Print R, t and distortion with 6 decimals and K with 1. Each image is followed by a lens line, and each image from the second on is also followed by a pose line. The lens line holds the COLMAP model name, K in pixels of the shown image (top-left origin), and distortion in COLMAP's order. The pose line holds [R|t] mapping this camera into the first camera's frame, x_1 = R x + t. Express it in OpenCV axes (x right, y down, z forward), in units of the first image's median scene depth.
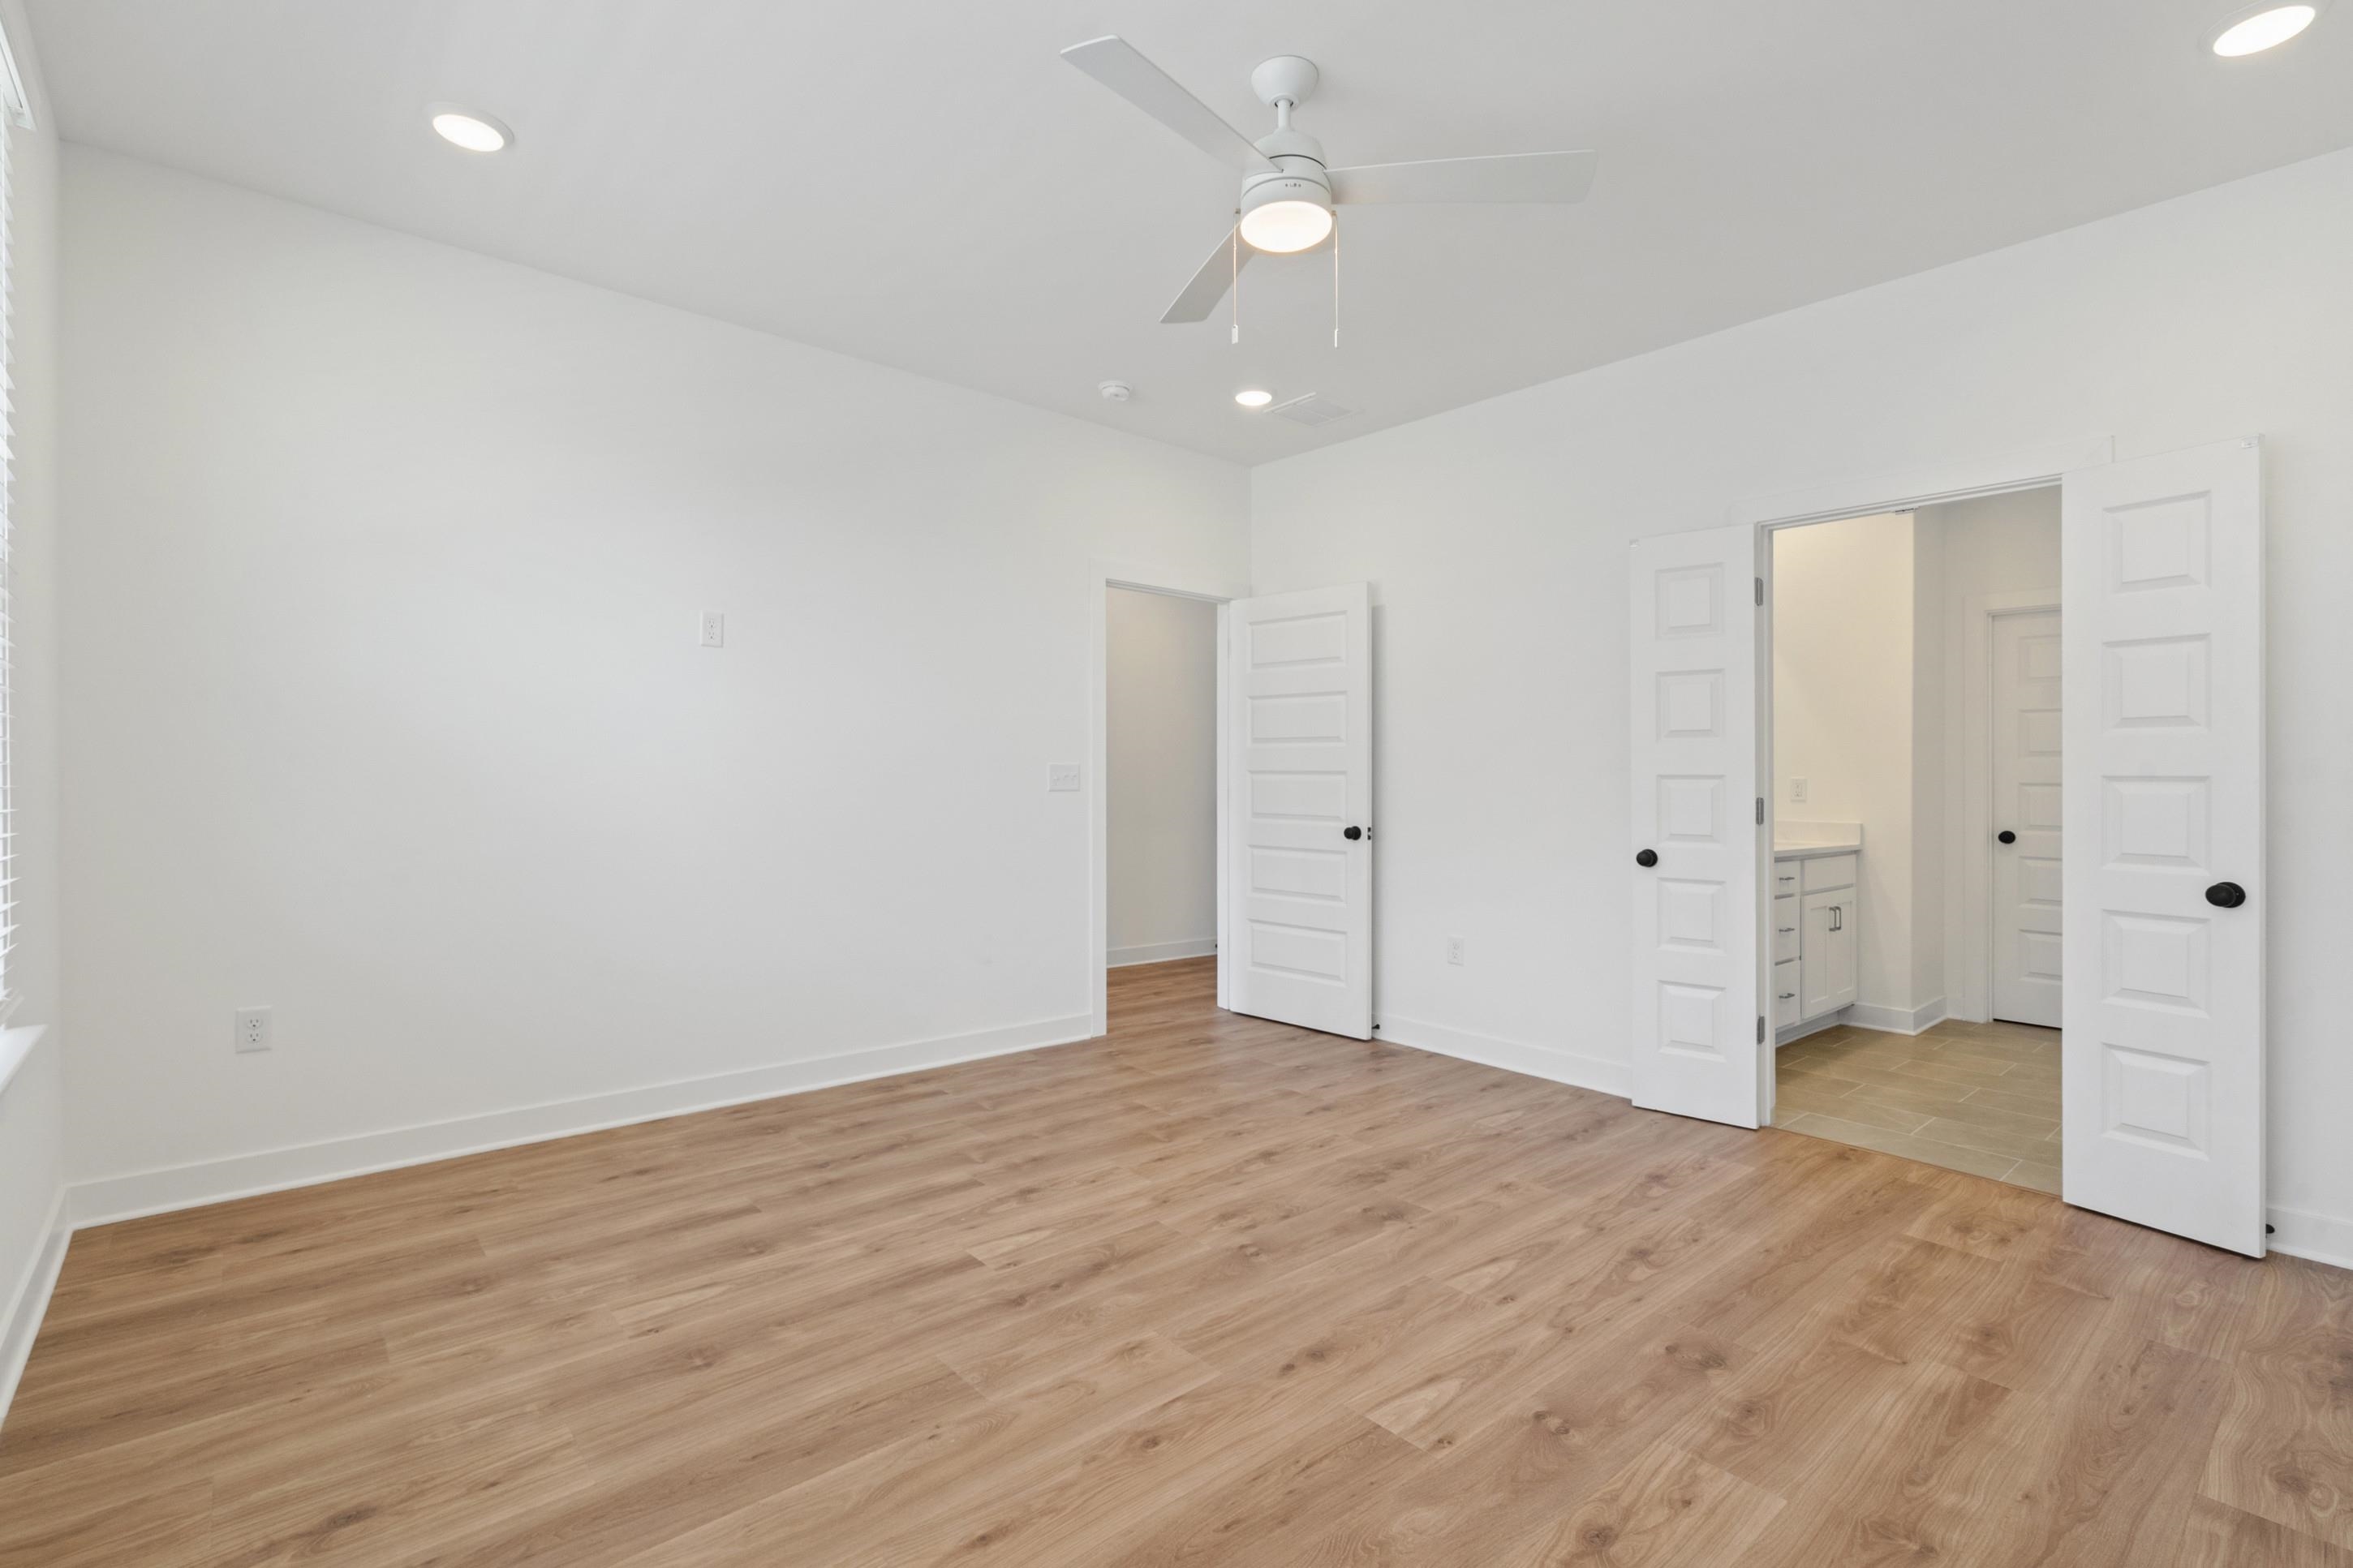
lens RADIAL K [[1068.0, 0, 1163.2], [0, 1068.0, 788.4], [0, 0, 1]] dist [0.018422, 0.000246]
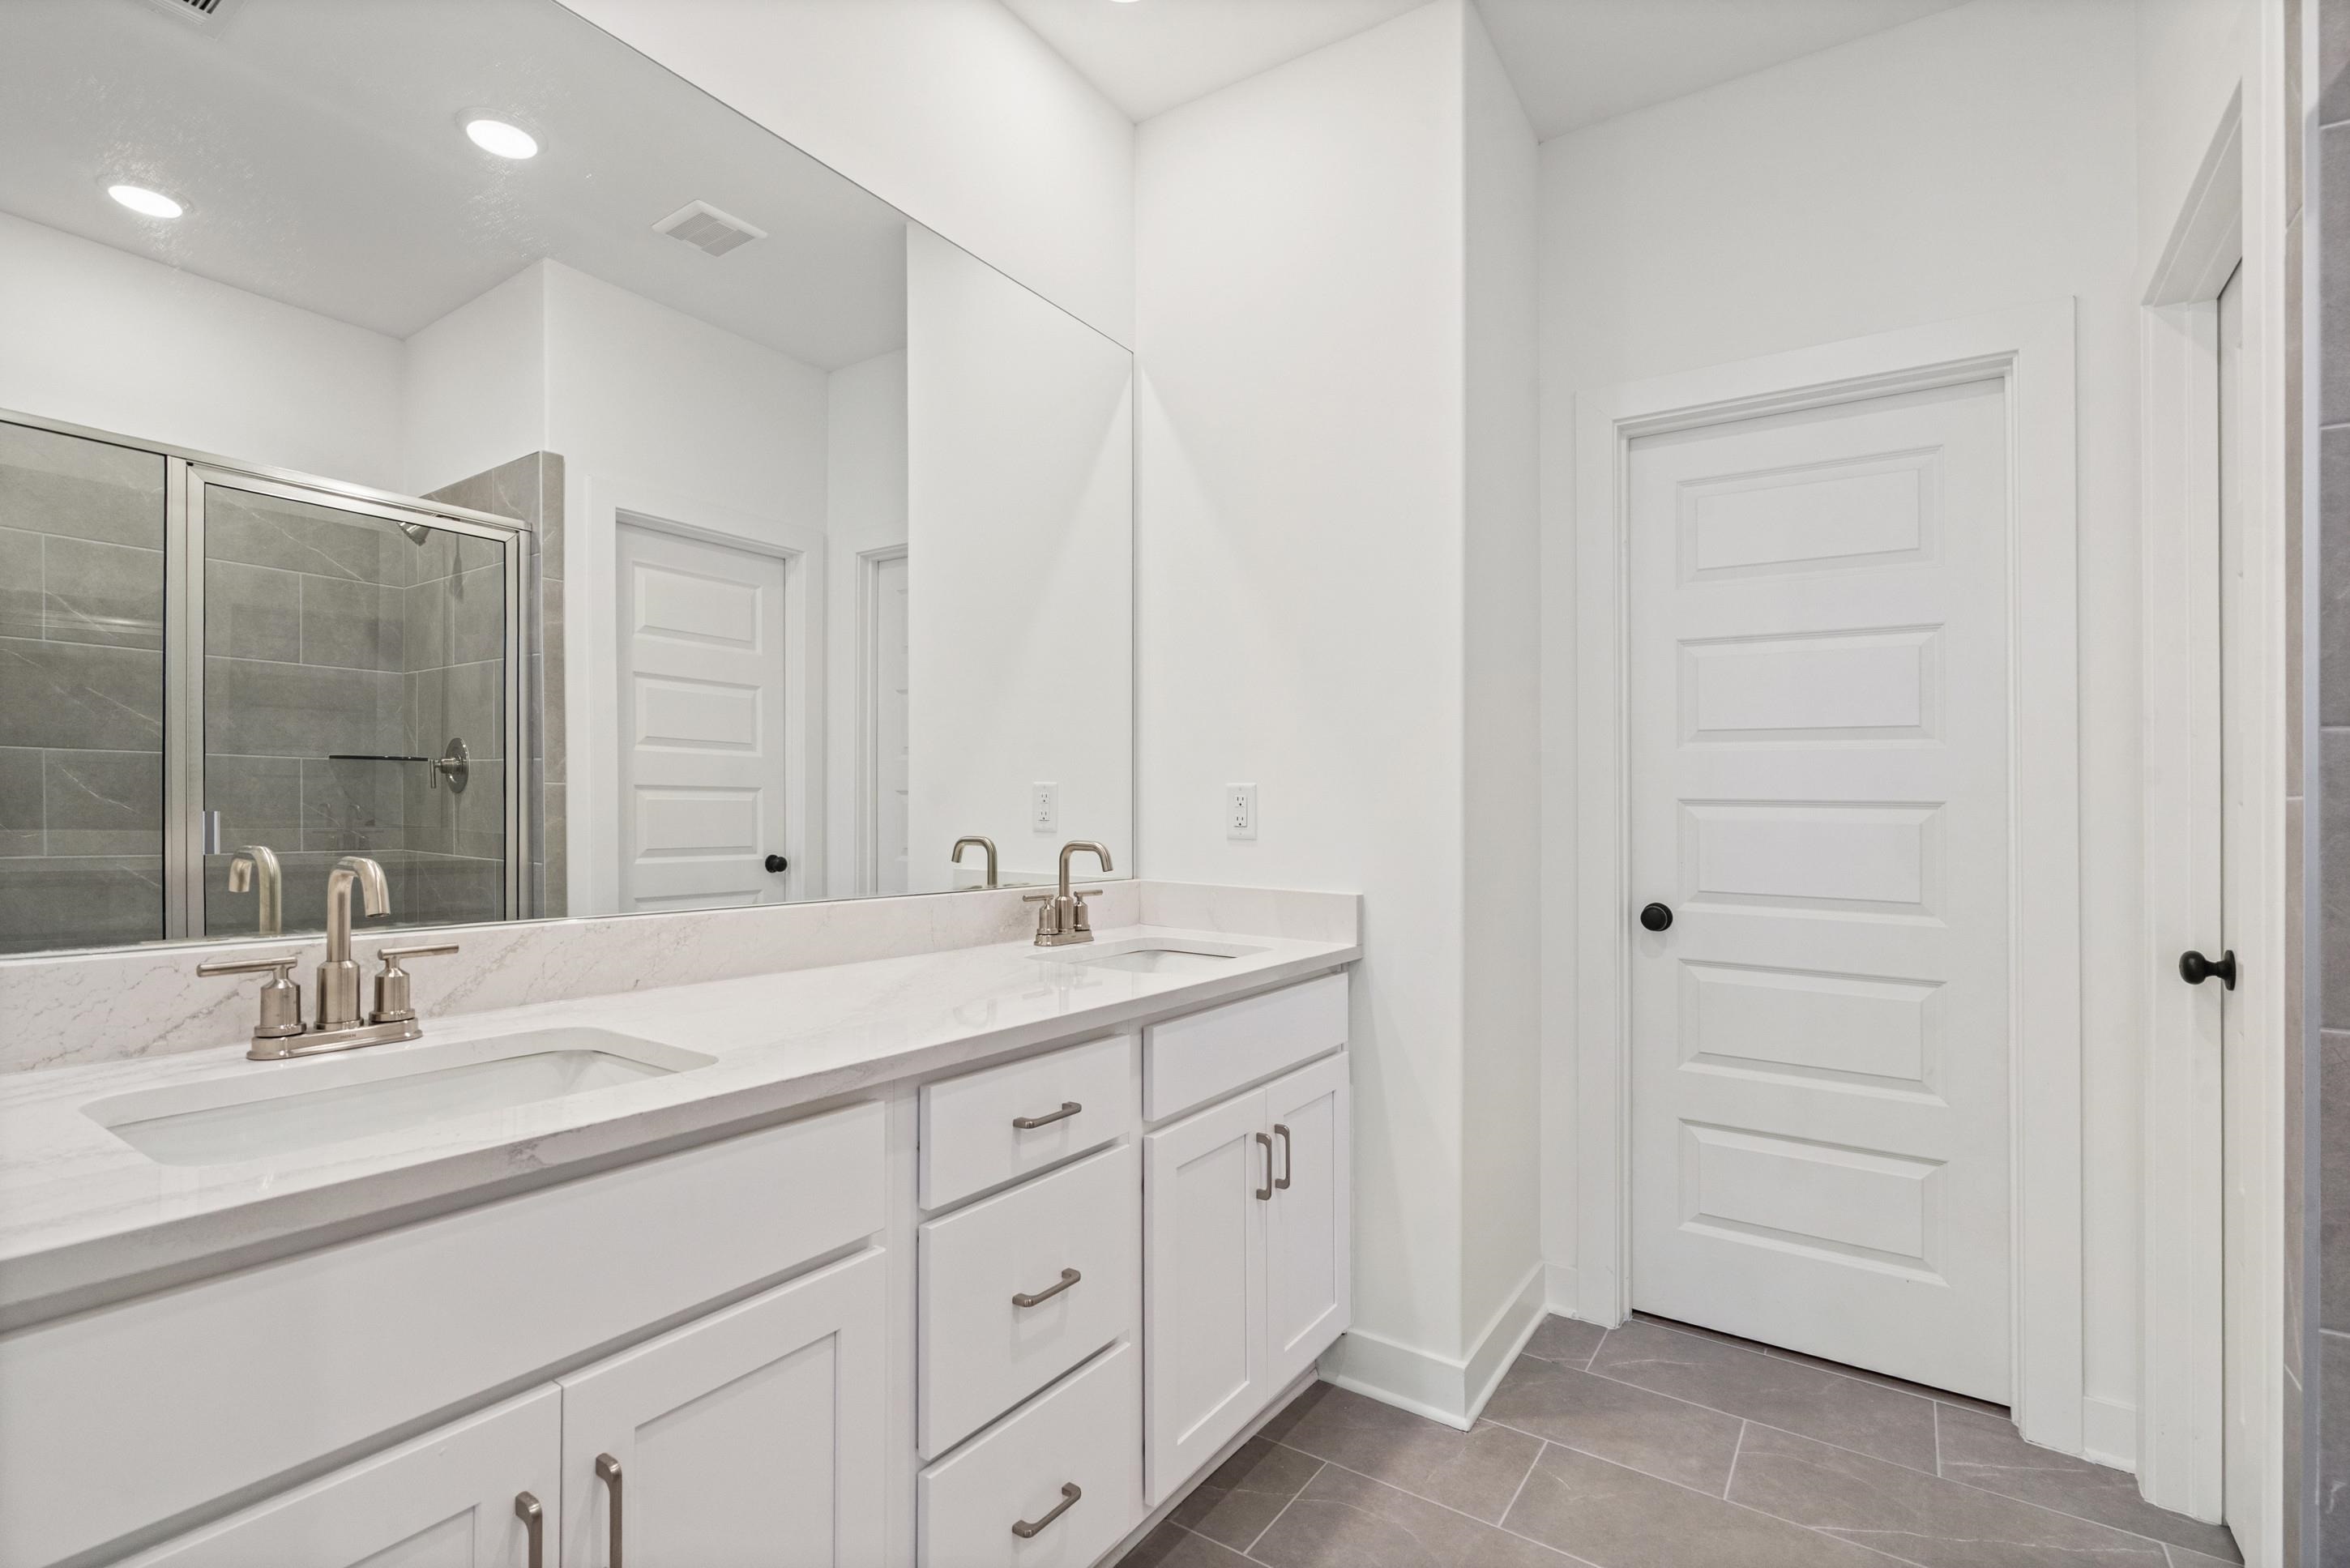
lens RADIAL K [[1066.7, 0, 1187.9], [0, 1066.7, 786.0], [0, 0, 1]] dist [0.018422, 0.000246]
pose [[0.967650, 0.003950, 0.252264, 0.480563], [-0.001792, 0.999960, -0.008785, -0.005959], [-0.252289, 0.008048, 0.967619, 0.618935]]
